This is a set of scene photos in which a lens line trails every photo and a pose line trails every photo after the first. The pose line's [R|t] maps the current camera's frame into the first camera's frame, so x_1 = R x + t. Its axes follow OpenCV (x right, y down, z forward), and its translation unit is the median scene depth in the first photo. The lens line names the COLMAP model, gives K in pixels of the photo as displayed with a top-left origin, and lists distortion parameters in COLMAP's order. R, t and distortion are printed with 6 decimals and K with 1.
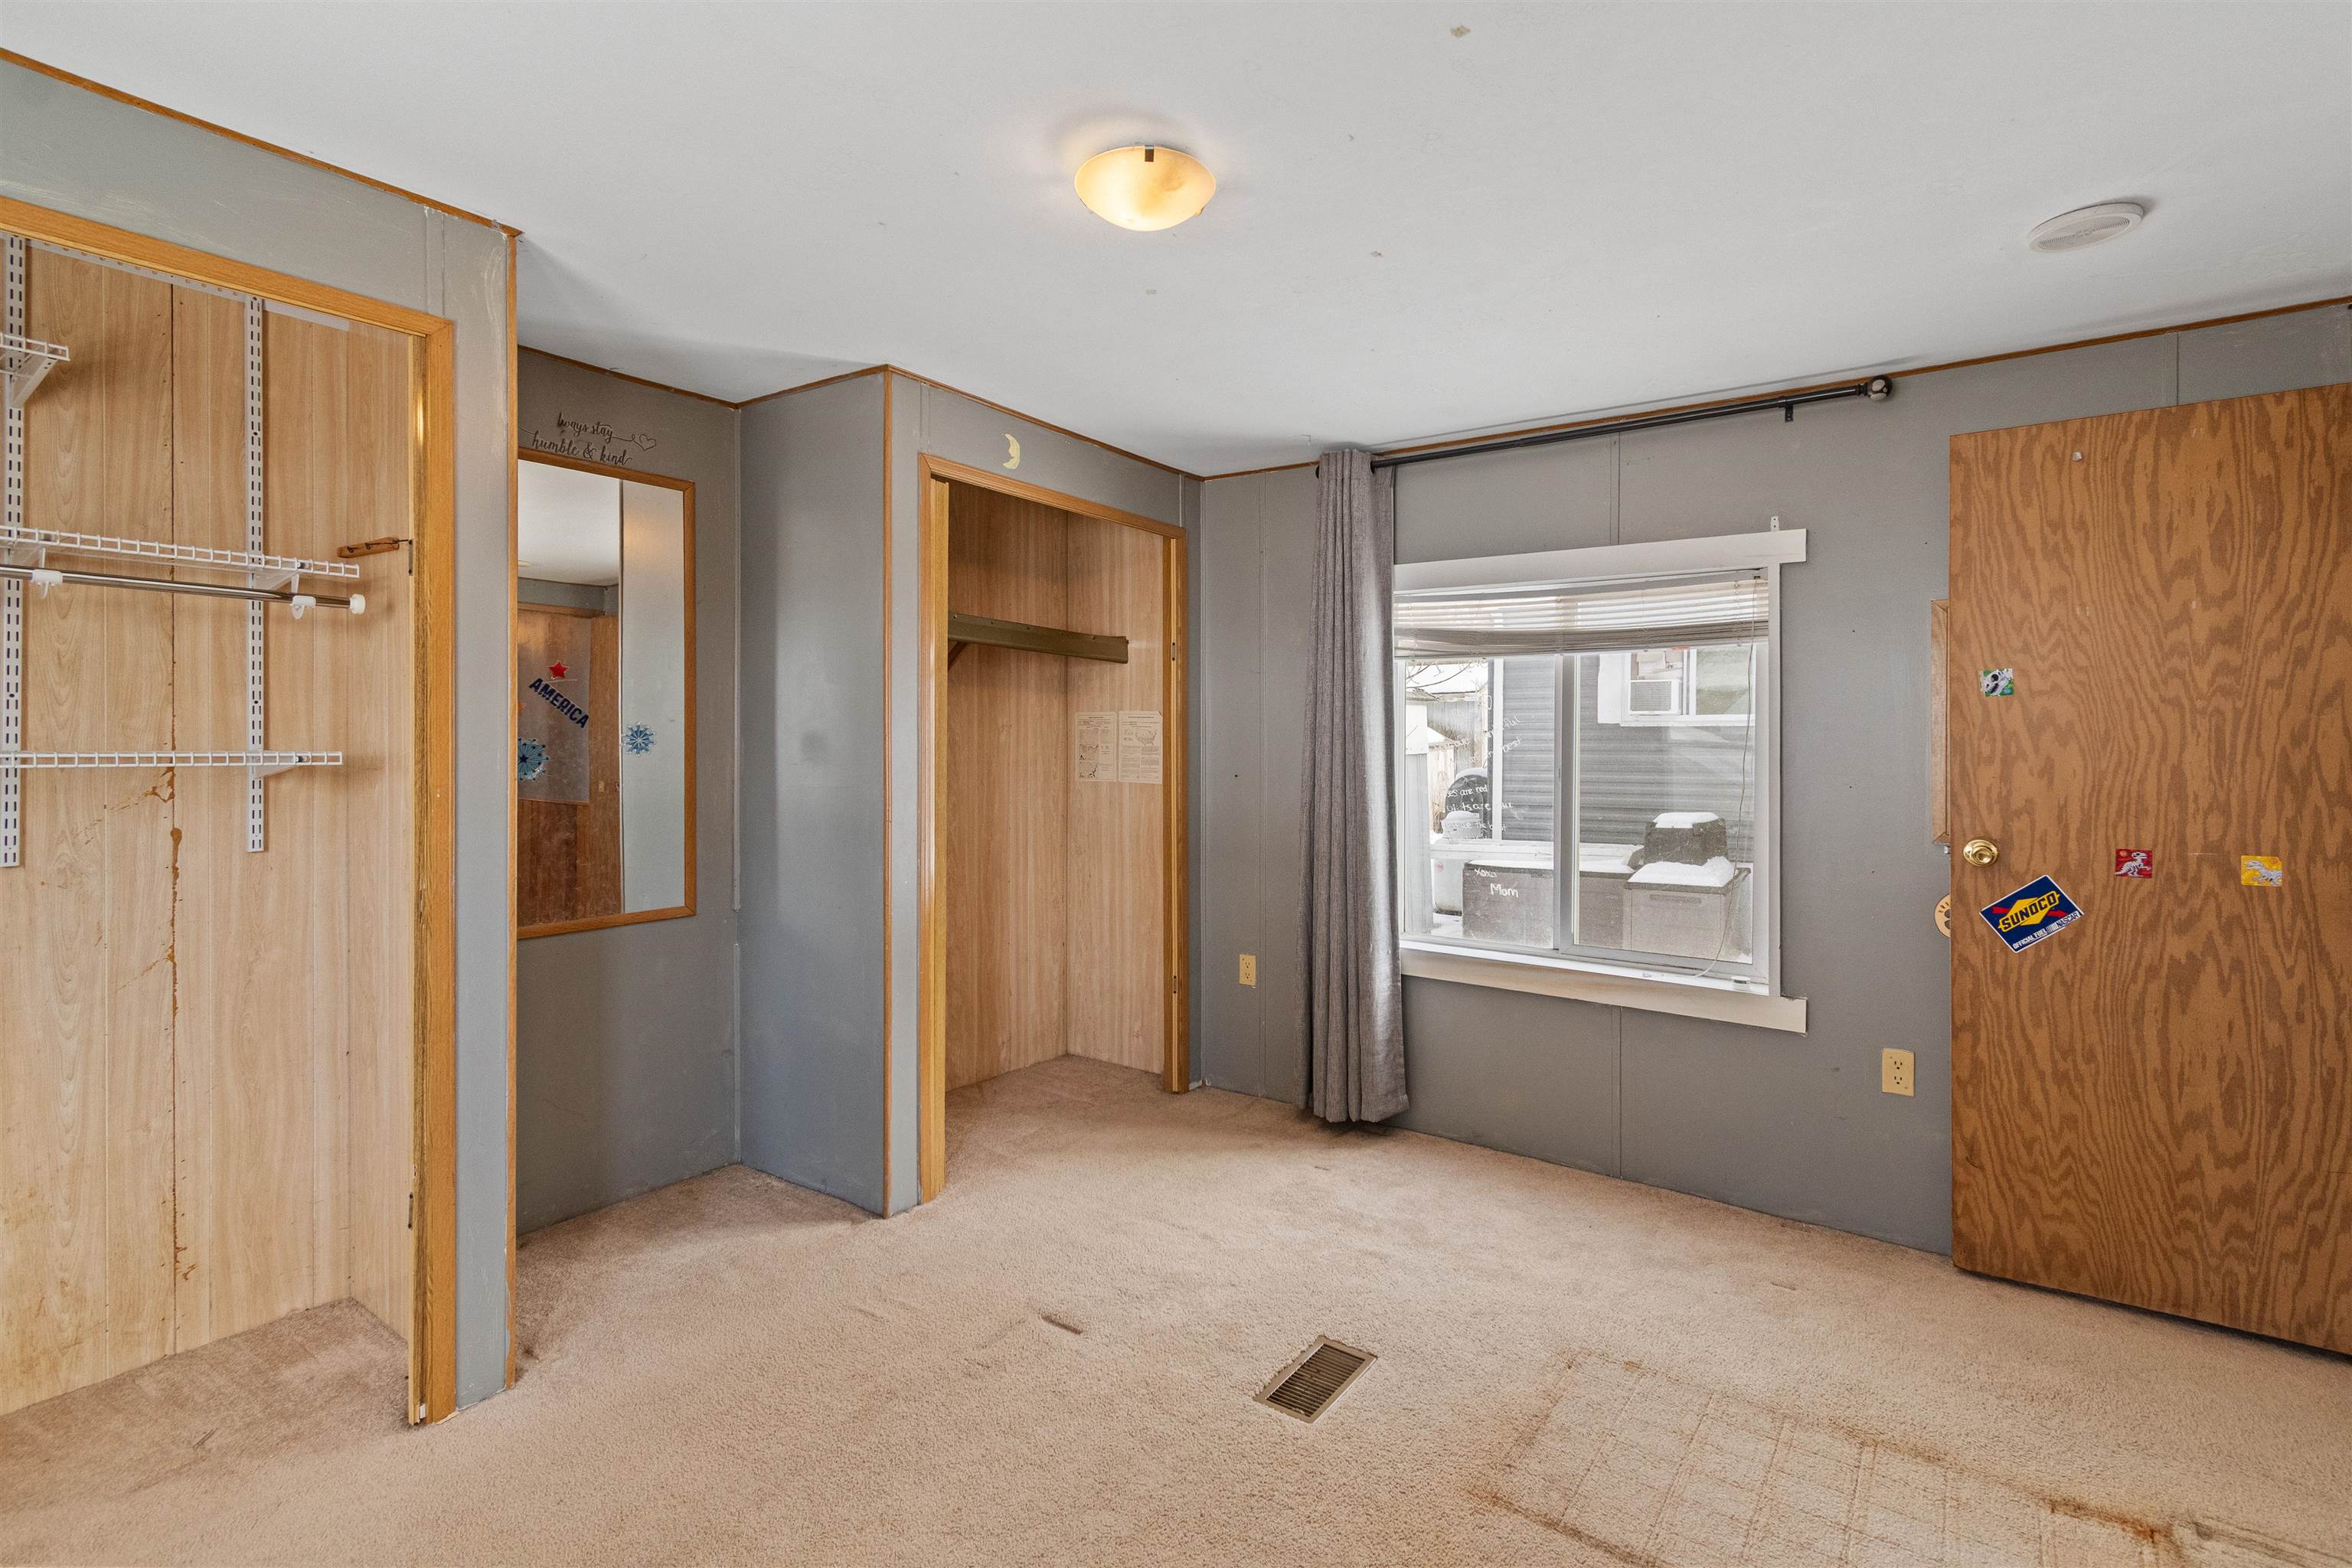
lens RADIAL K [[1054.1, 0, 1219.2], [0, 1054.1, 749.9], [0, 0, 1]] dist [0.006301, -0.002473]
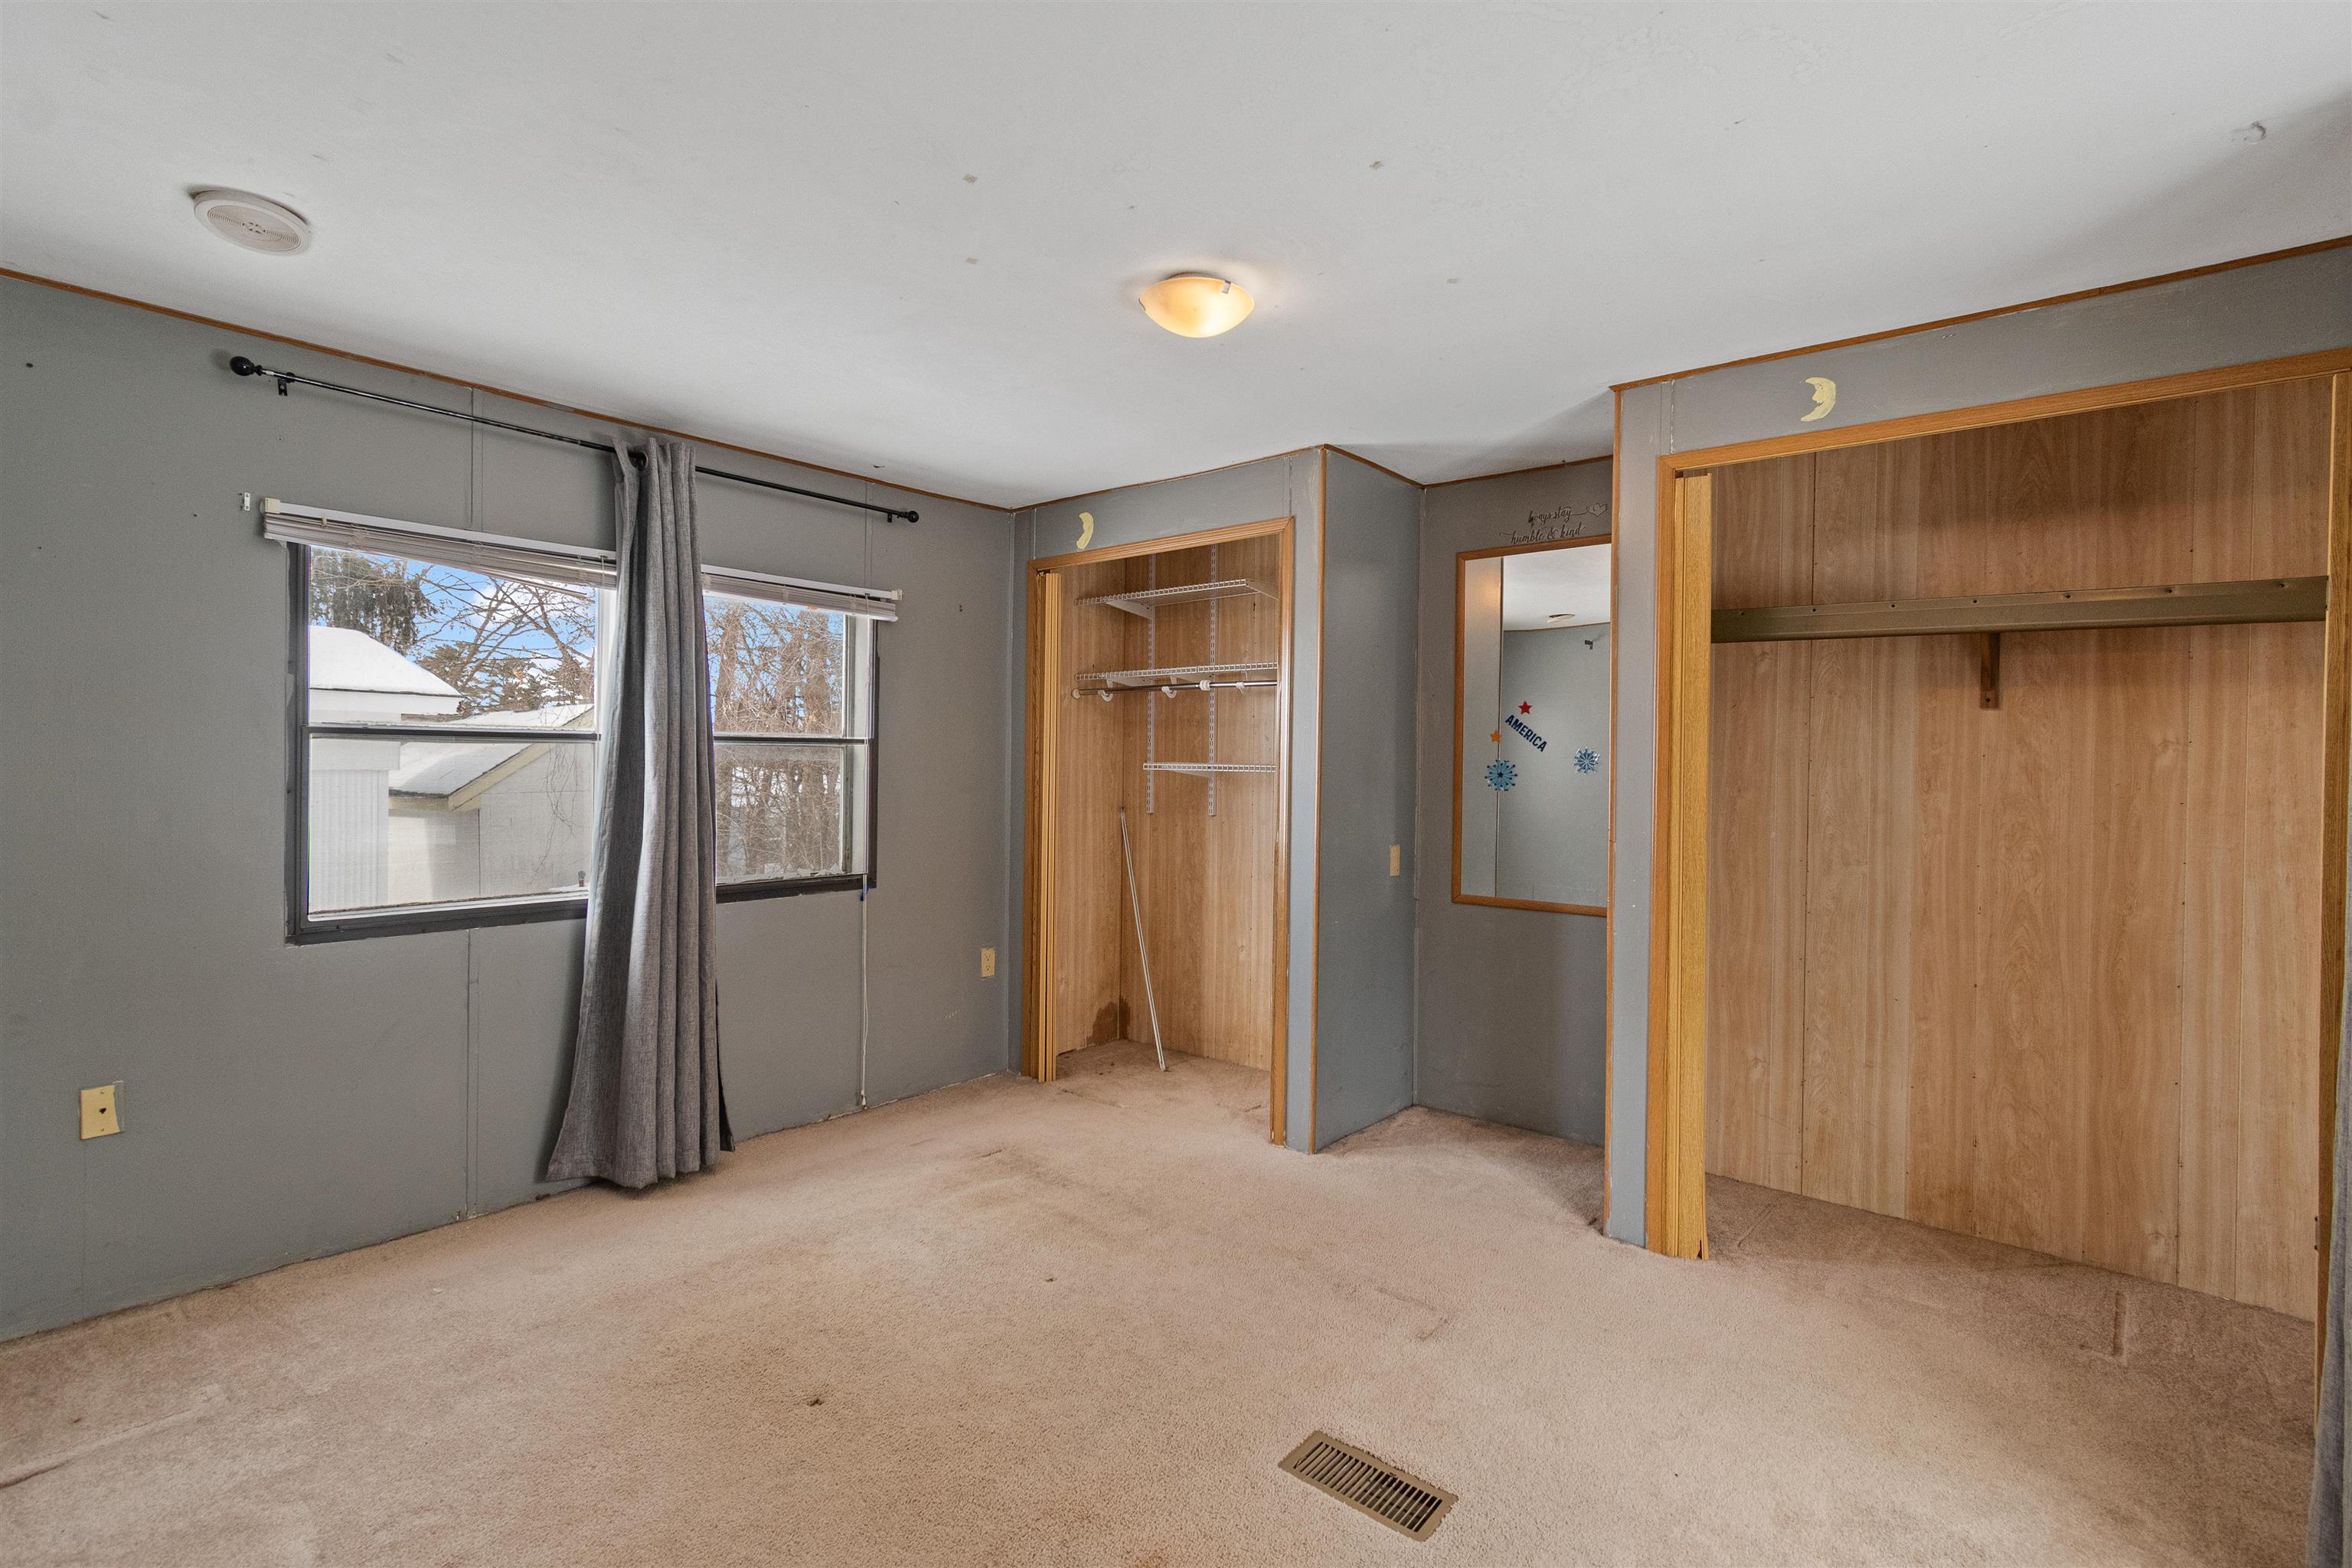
lens RADIAL K [[1054.1, 0, 1179.5], [0, 1054.1, 770.8], [0, 0, 1]] dist [0.006301, -0.002473]
pose [[-0.059287, 0.004347, -0.998232, 0.689696], [-0.020464, 0.999775, 0.005569, 0.004125], [0.998031, 0.020758, -0.059185, 0.631310]]
